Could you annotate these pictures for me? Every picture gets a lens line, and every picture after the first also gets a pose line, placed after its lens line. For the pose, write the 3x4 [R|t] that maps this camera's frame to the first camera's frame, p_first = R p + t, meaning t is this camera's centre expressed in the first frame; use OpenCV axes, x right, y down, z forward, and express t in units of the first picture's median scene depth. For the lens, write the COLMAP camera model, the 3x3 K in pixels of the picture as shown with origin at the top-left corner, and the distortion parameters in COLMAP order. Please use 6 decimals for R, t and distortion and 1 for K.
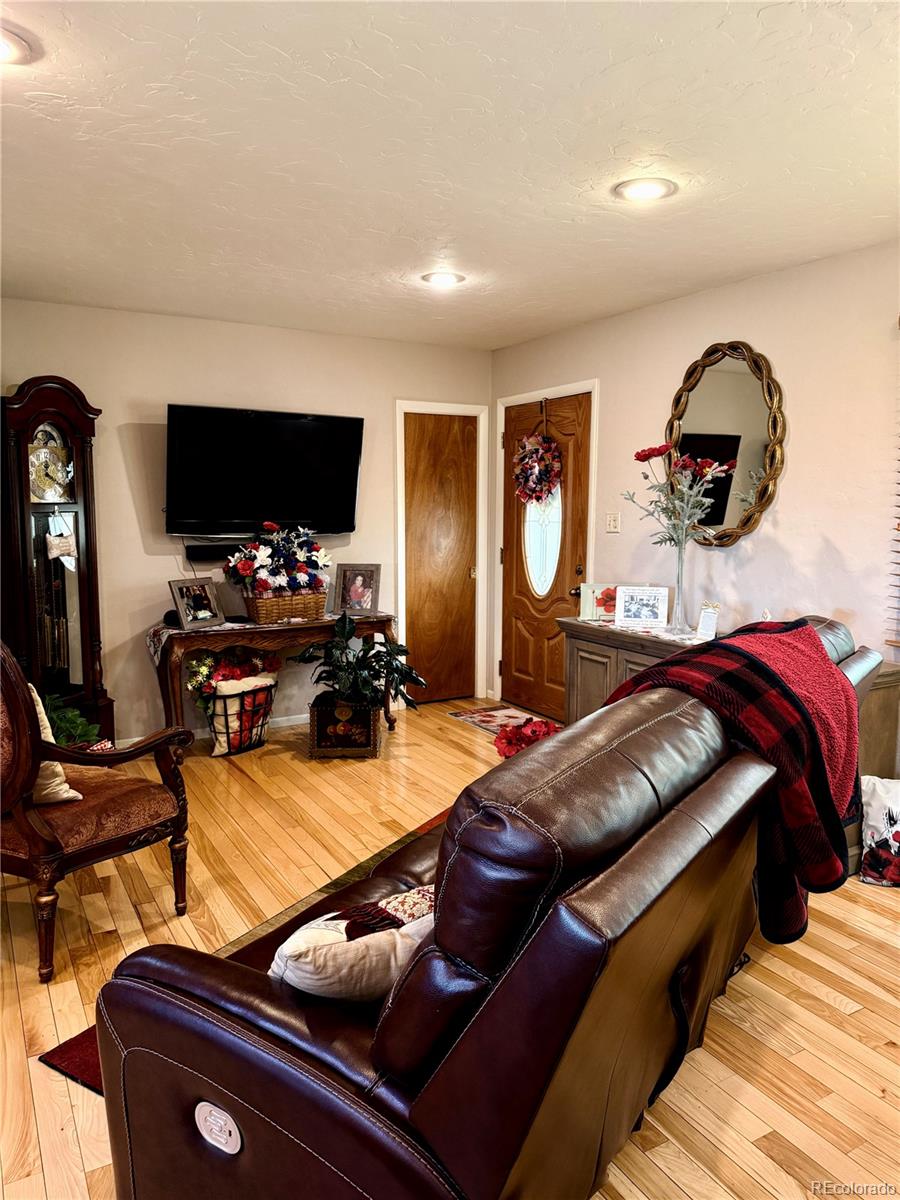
lens RADIAL K [[841.2, 0, 450.0], [0, 841.2, 600.0], [0, 0, 1]] dist [0.161457, -0.301702]
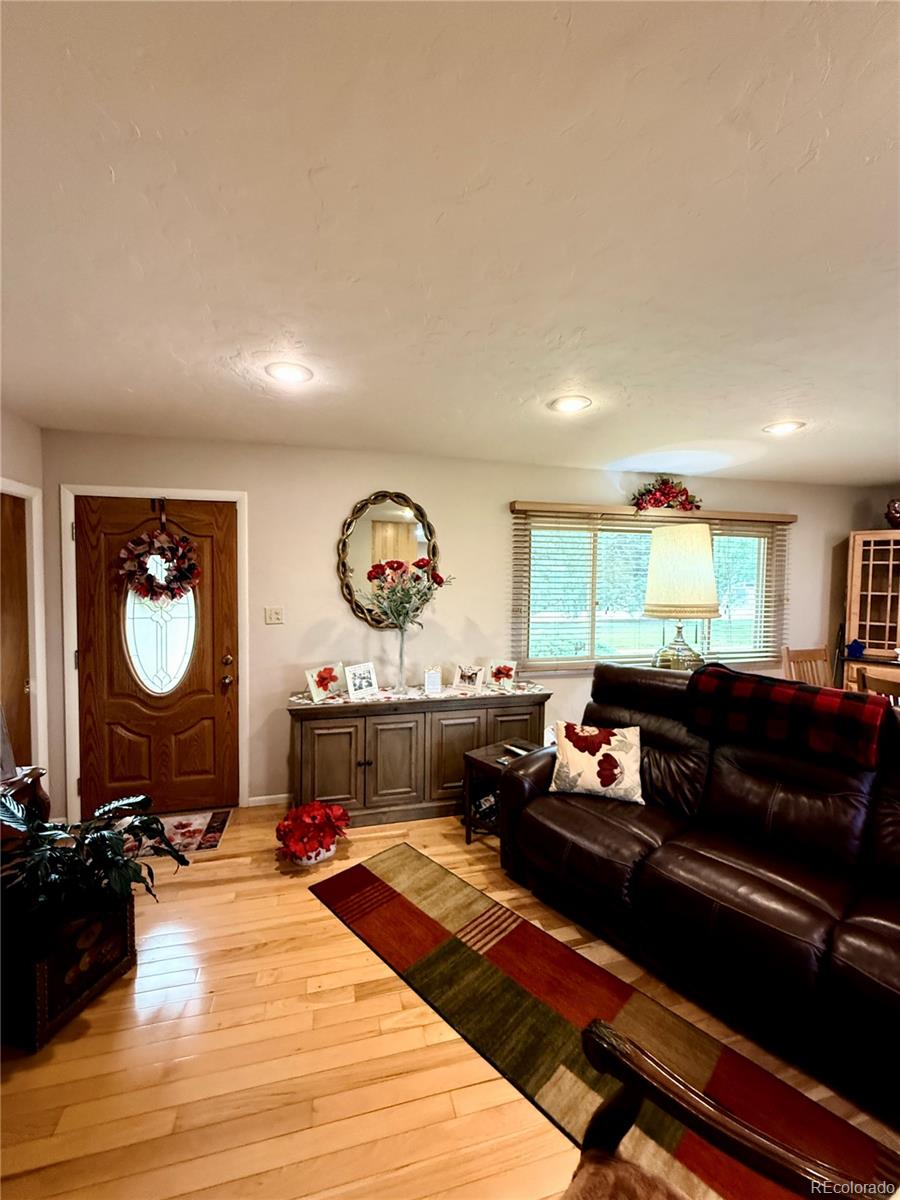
lens RADIAL K [[481.6, 0, 450.0], [0, 481.6, 600.0], [0, 0, 1]] dist [0.001917, 0.000096]
pose [[0.264388, -0.042420, 0.963483, -0.391202], [0.107584, 0.994094, 0.014246, -0.097030], [-0.958397, 0.099889, 0.267390, 0.589832]]
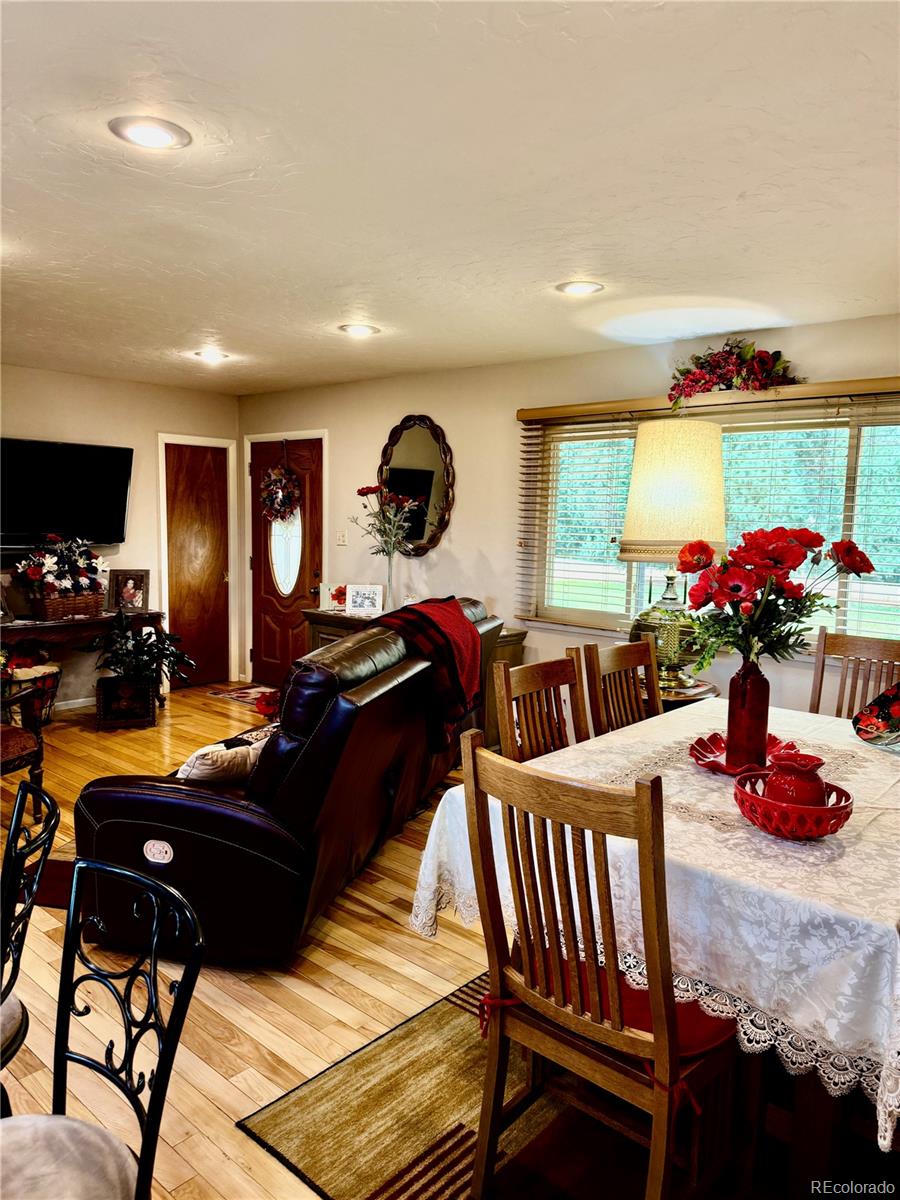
lens RADIAL K [[841.2, 0, 450.0], [0, 841.2, 600.0], [0, 0, 1]] dist [0.161457, -0.301702]
pose [[0.946680, -0.017204, 0.321717, -0.075844], [0.020845, 0.999752, -0.007876, 0.020549], [-0.321501, 0.014163, 0.946803, -0.313017]]
